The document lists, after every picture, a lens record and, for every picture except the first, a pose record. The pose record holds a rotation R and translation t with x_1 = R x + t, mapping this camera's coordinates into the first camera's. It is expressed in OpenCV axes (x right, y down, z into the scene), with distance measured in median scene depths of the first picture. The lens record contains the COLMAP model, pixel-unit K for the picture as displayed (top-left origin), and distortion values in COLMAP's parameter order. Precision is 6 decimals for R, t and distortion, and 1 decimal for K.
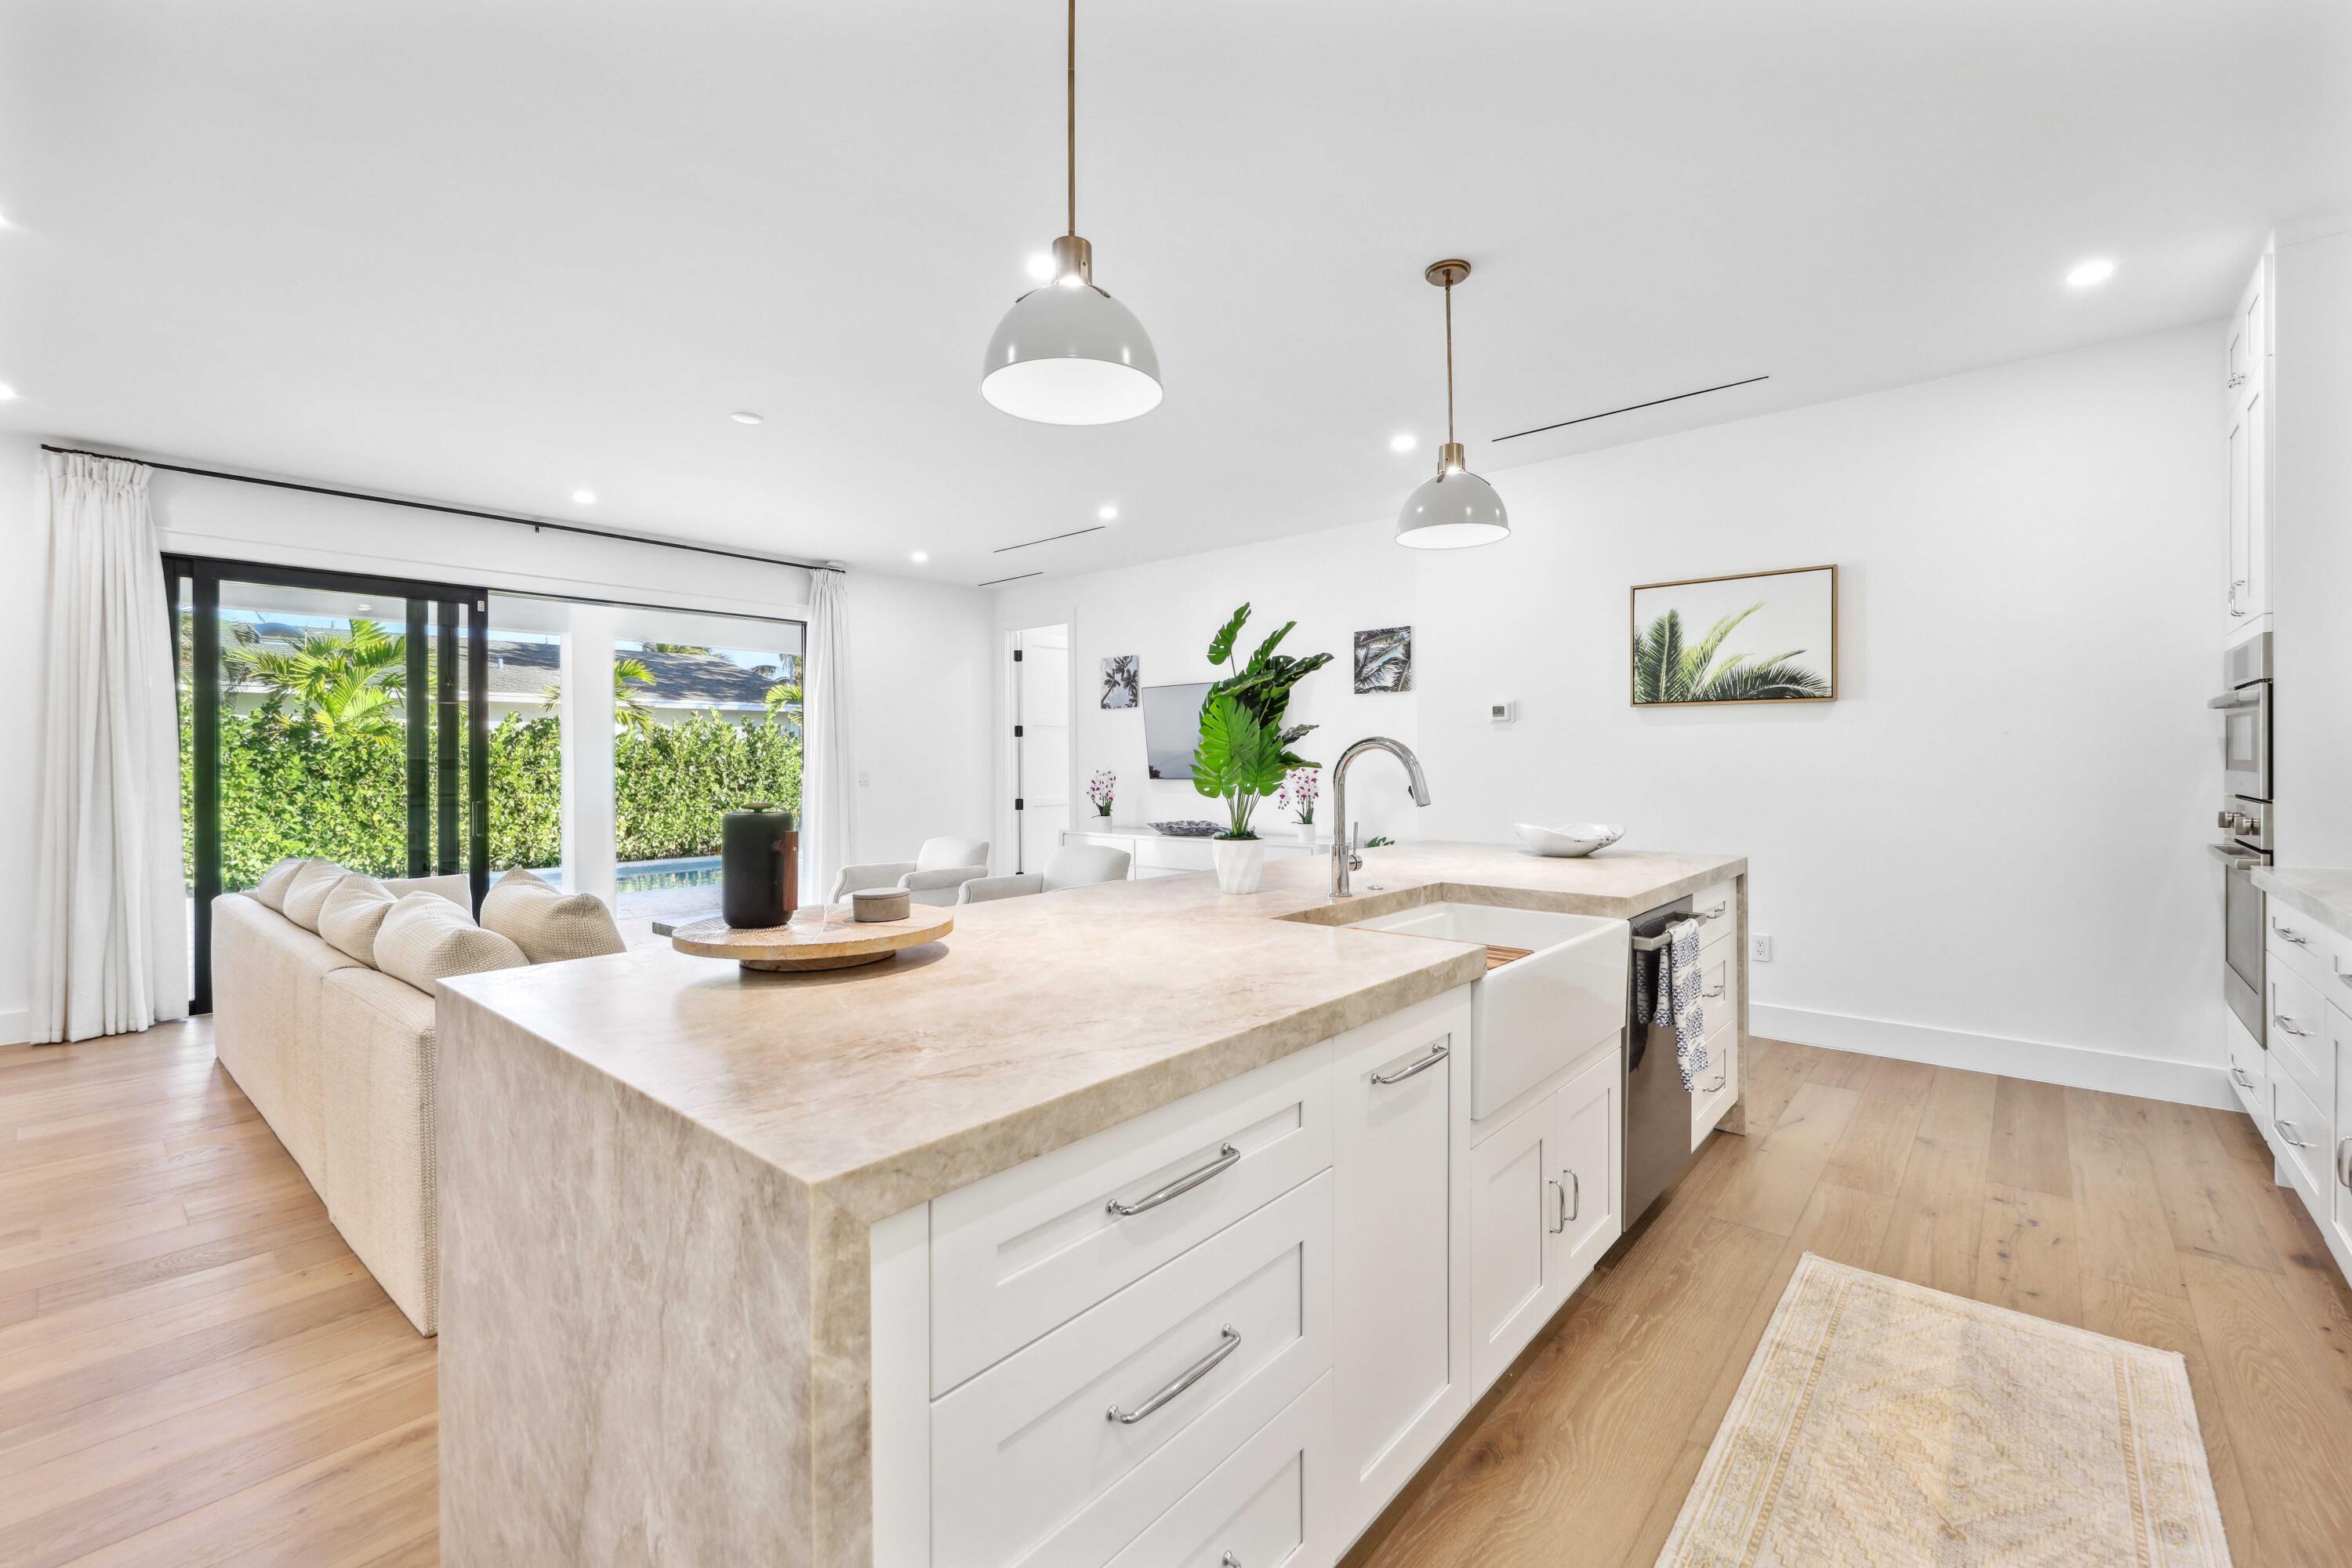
lens RADIAL K [[978.2, 0, 1184.8], [0, 978.2, 763.7], [0, 0, 1]] dist [0.001181, 0.000272]
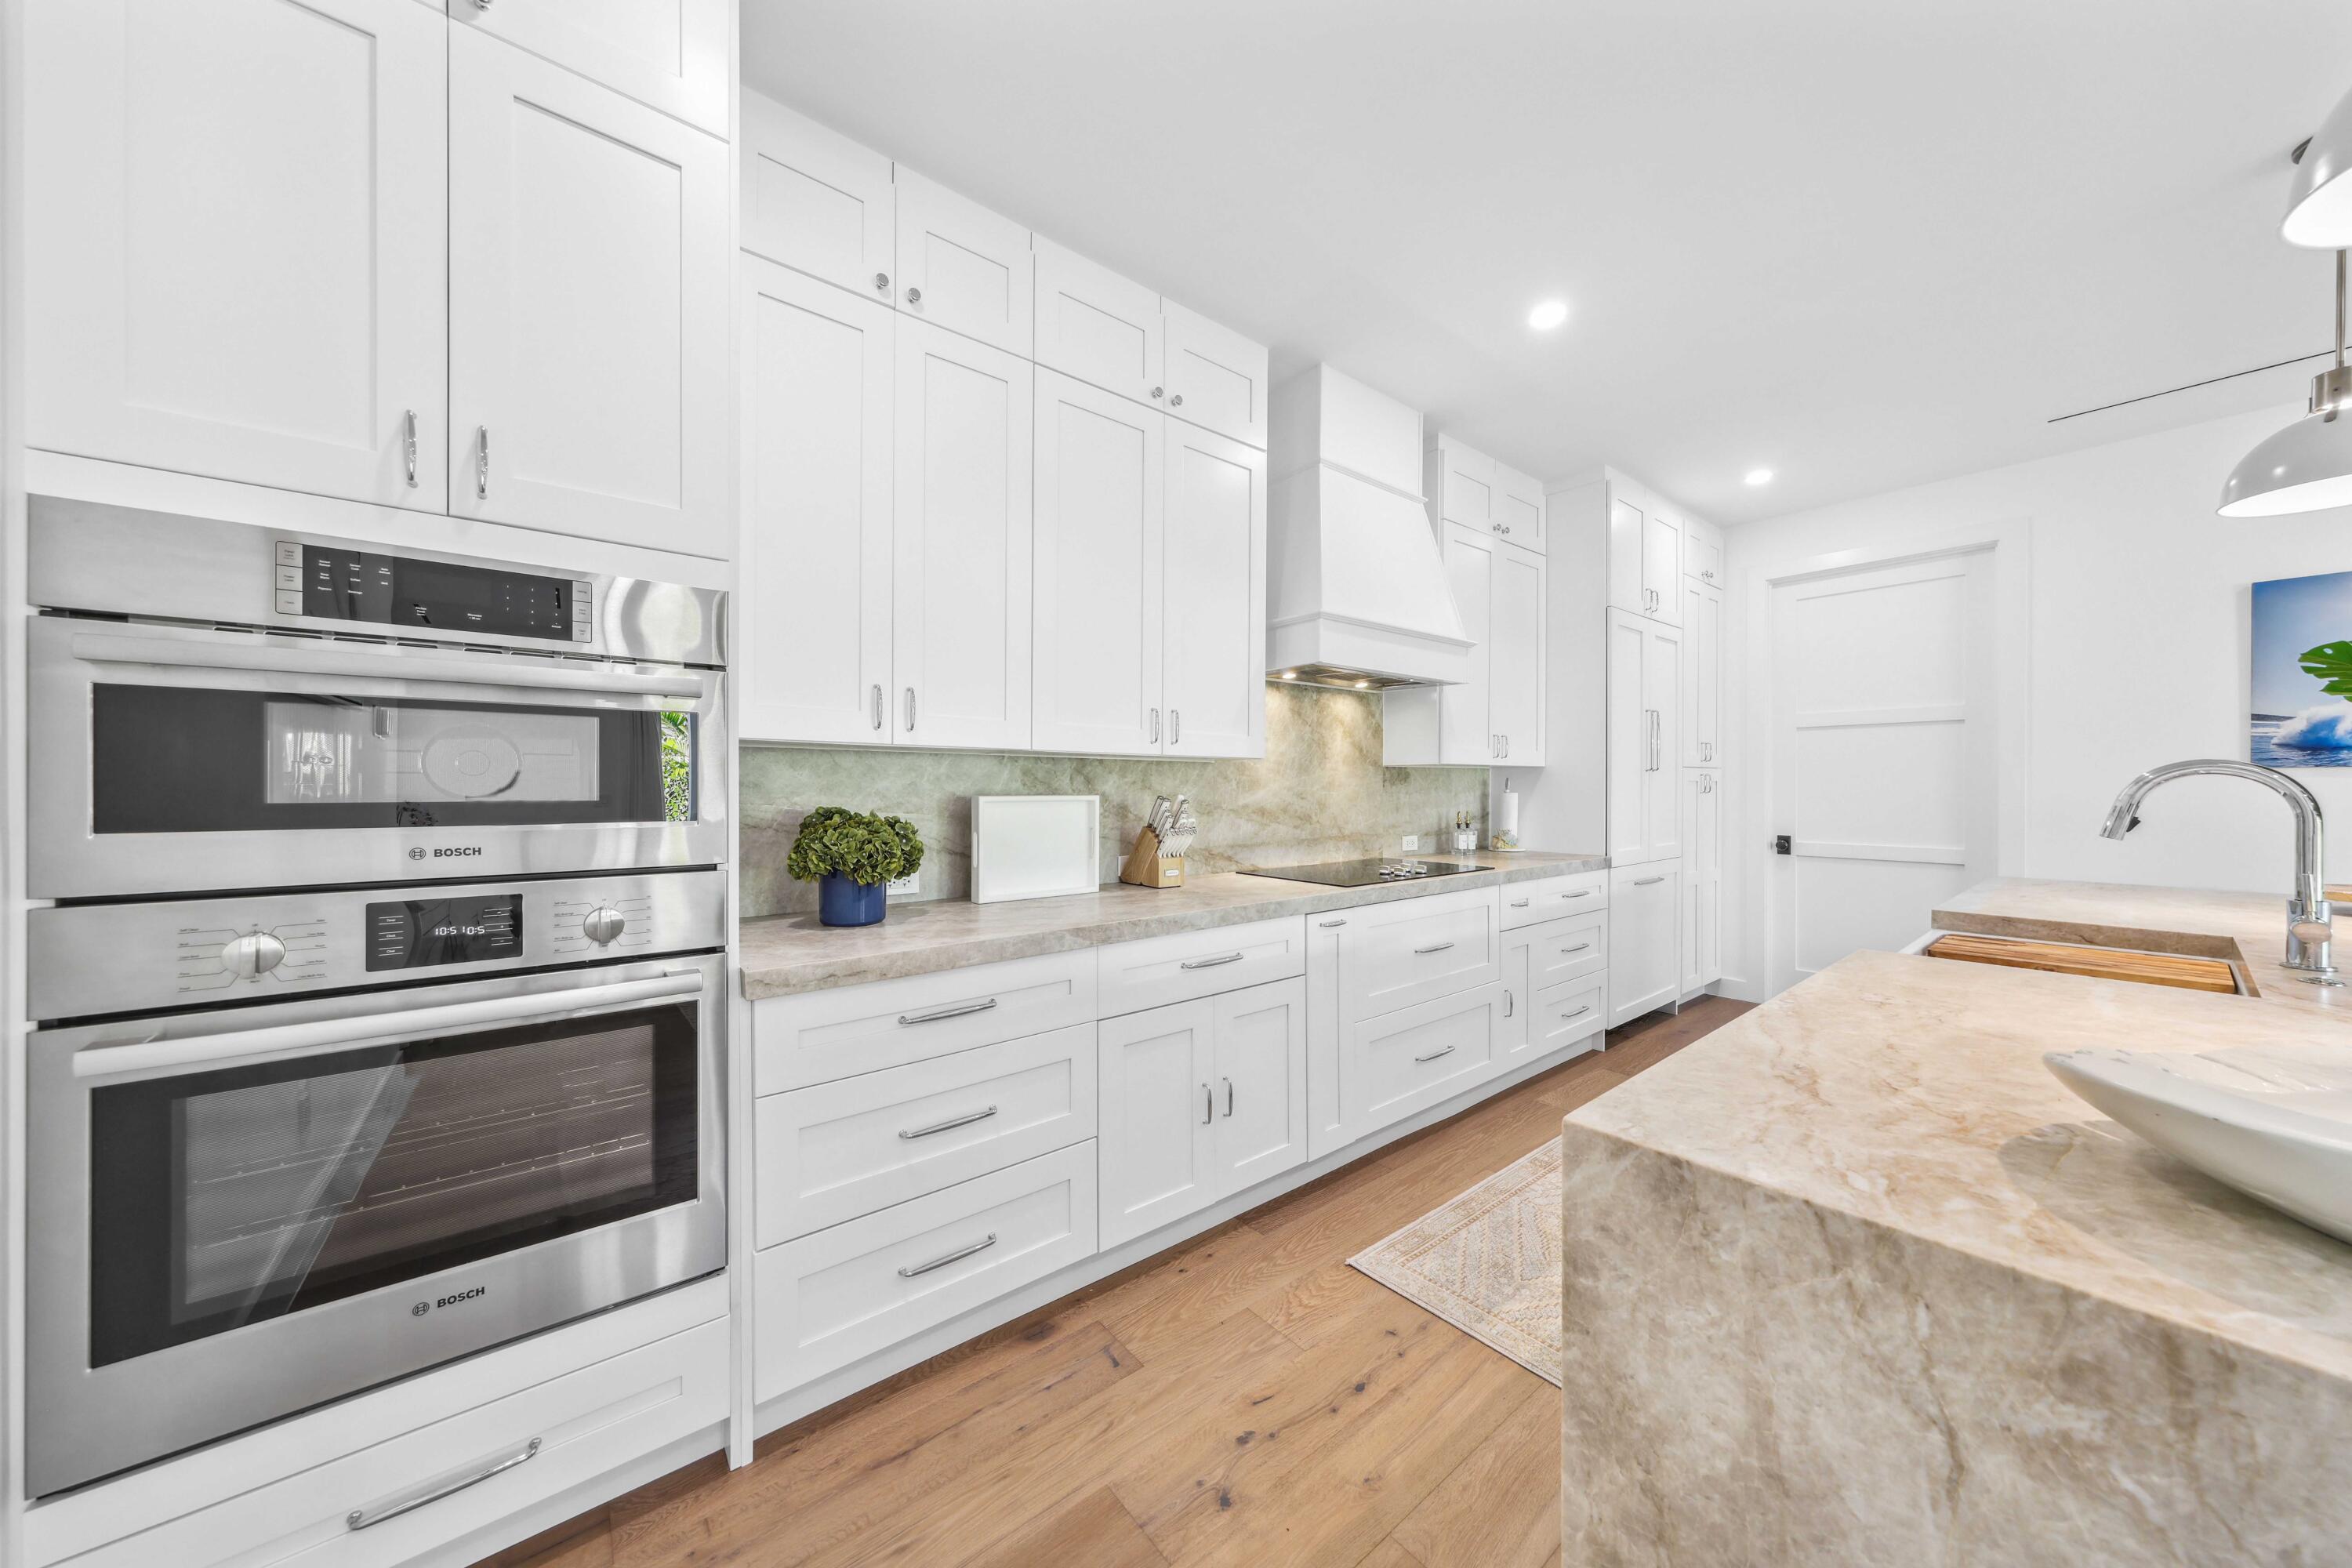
lens RADIAL K [[779.3, 0, 1171.9], [0, 779.3, 793.0], [0, 0, 1]] dist [-0.001550, -0.000040]
pose [[-0.982778, 0.007531, 0.184635, 0.711395], [0.009334, 0.999917, 0.008898, -0.008364], [-0.184552, 0.010468, -0.982767, 1.373454]]
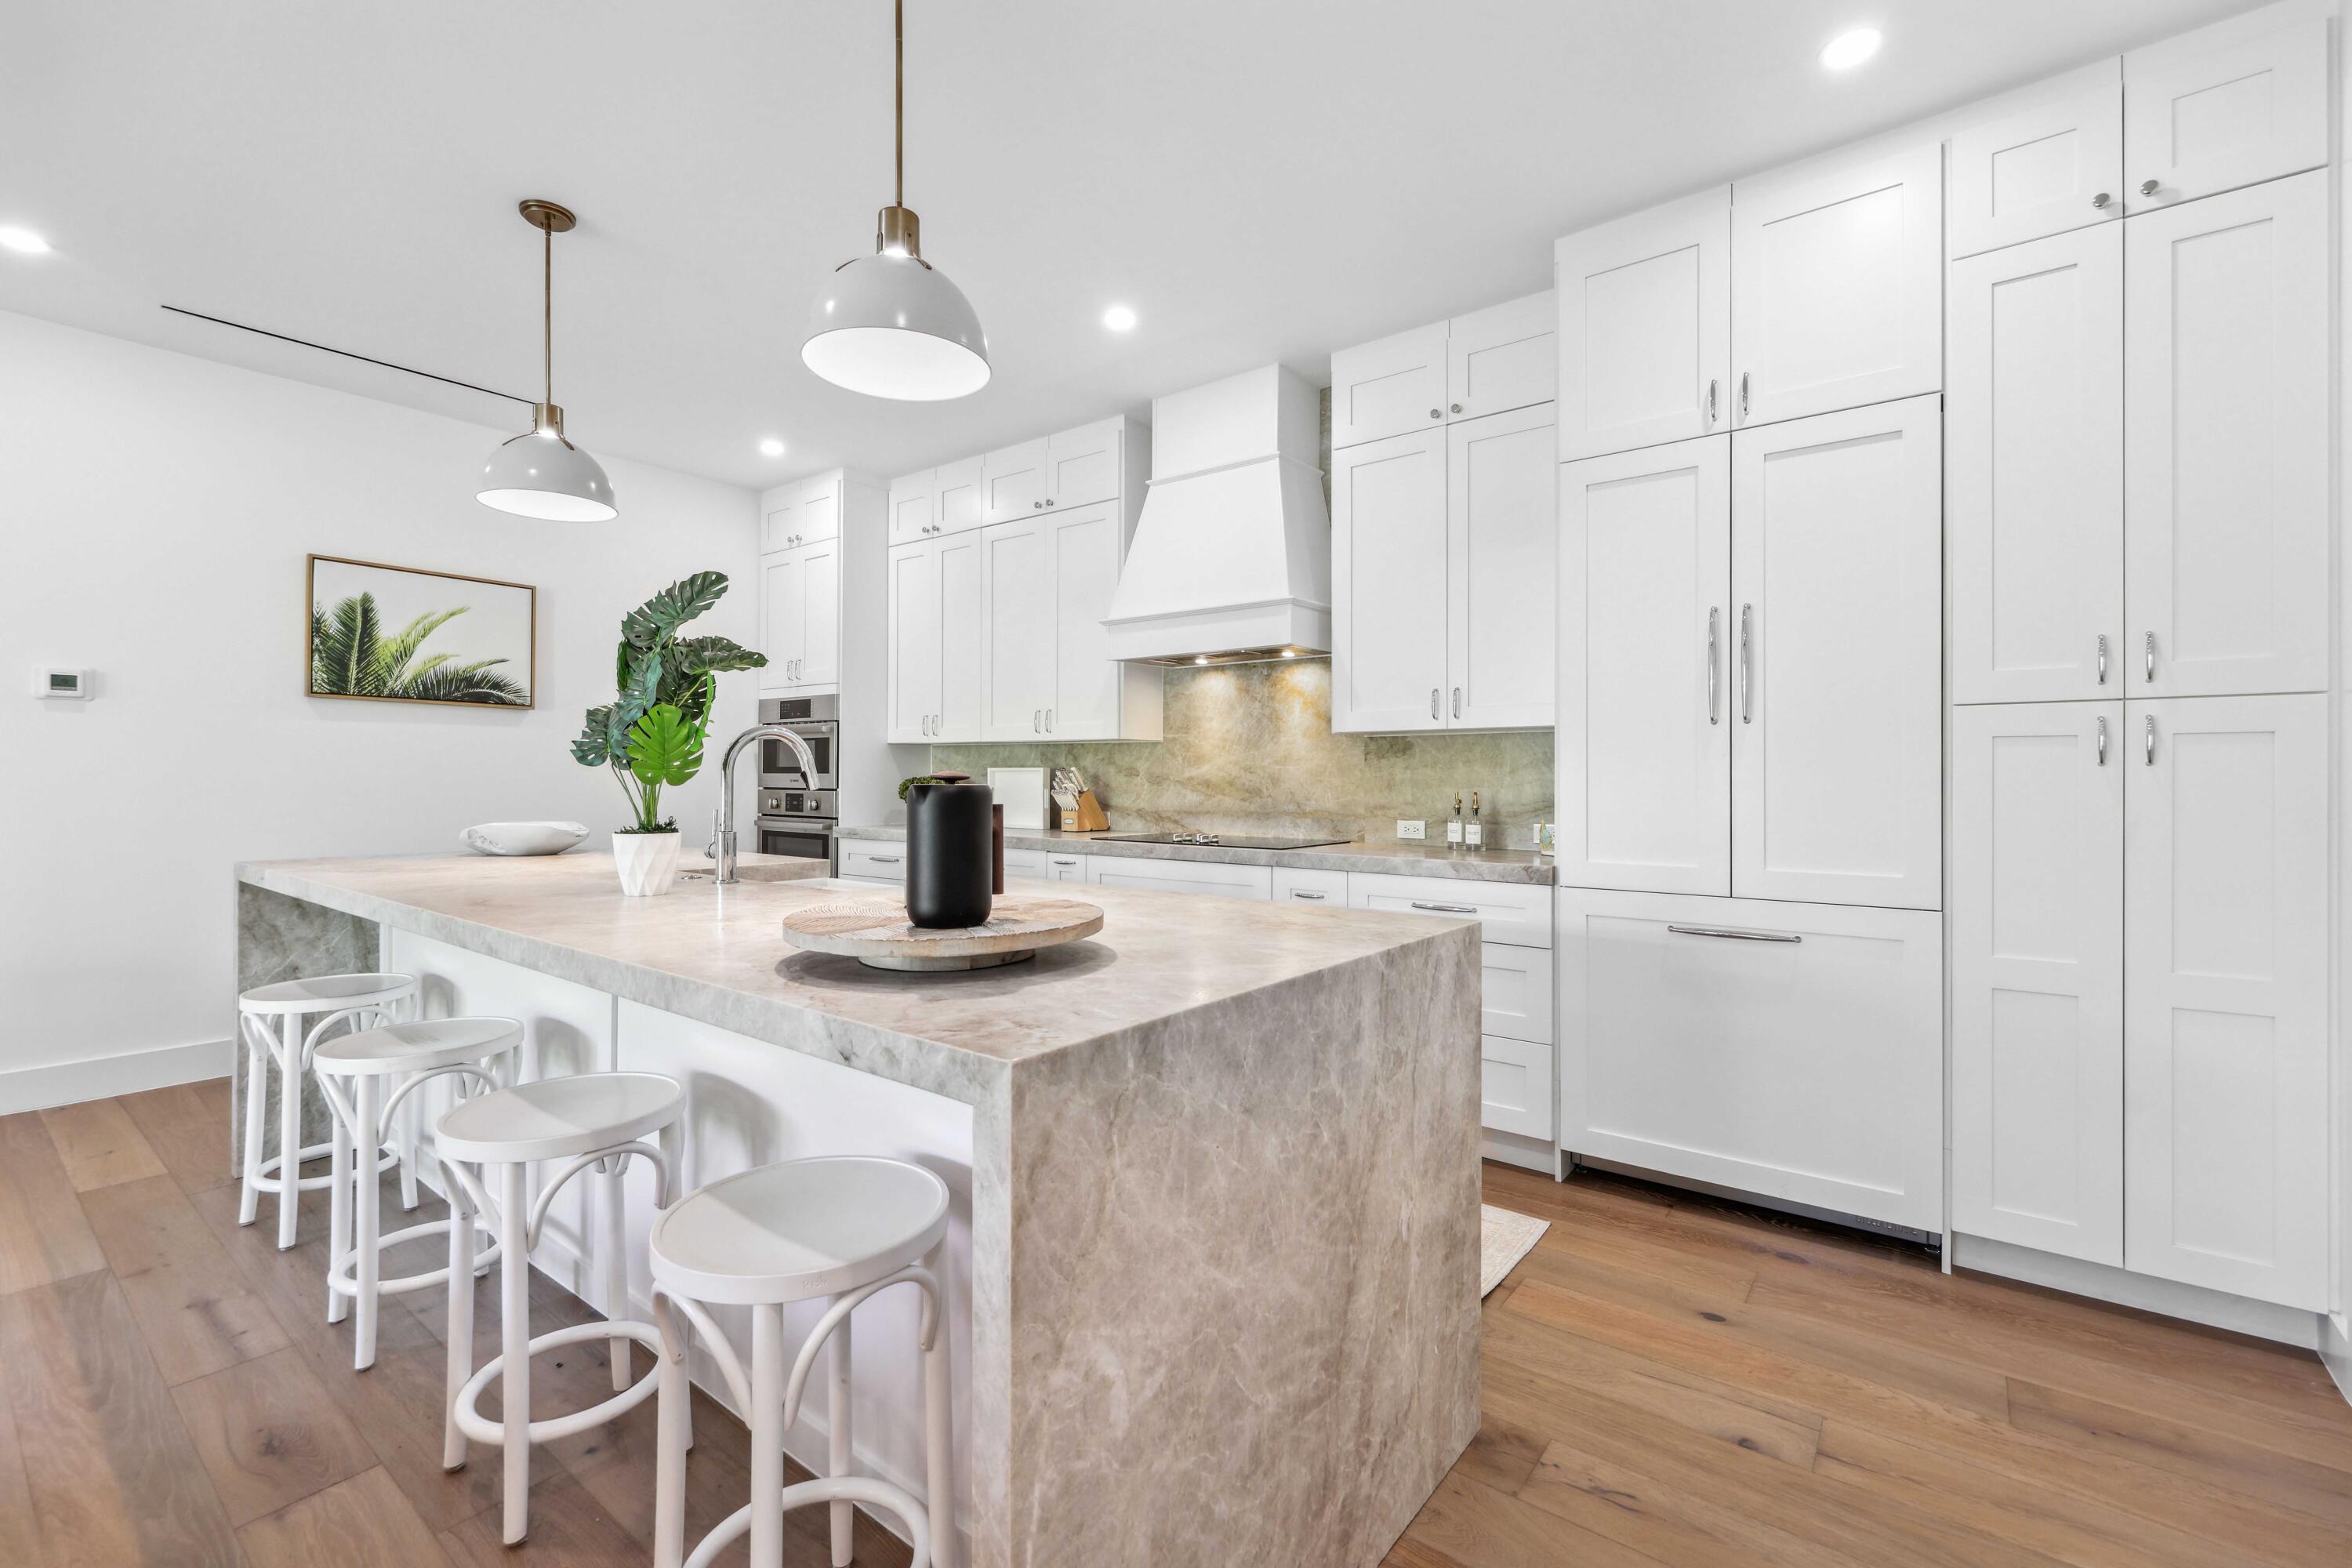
lens RADIAL K [[978.2, 0, 1177.5], [0, 978.2, 778.7], [0, 0, 1]] dist [0.001181, 0.000272]
pose [[-0.047429, 0.004637, 0.998864, -0.658355], [-0.000738, 0.999989, -0.004677, 0.025972], [-0.998874, -0.000959, -0.047425, 0.456760]]
